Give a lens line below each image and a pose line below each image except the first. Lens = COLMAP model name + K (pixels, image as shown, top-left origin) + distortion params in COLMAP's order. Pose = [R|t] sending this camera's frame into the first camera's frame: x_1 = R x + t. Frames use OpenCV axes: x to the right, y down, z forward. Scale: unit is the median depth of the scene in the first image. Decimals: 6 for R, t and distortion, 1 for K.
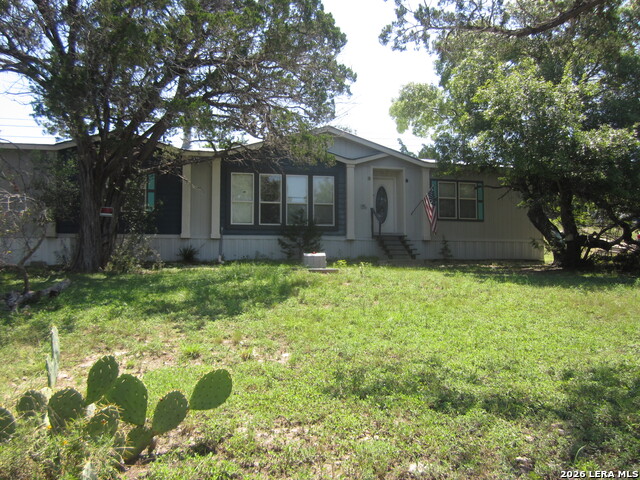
lens RADIAL K [[525.7, 0, 321.4], [0, 525.7, 235.8], [0, 0, 1]] dist [-0.062825, 0.019144]
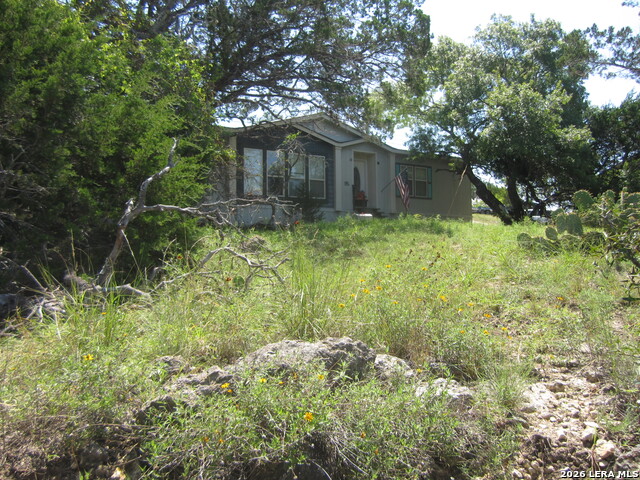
lens RADIAL K [[525.7, 0, 321.4], [0, 525.7, 235.8], [0, 0, 1]] dist [-0.062825, 0.019144]
pose [[0.954517, 0.003538, 0.298135, -0.329660], [-0.007140, 0.999914, 0.010992, 0.049871], [-0.298071, -0.012620, 0.954460, -0.105223]]
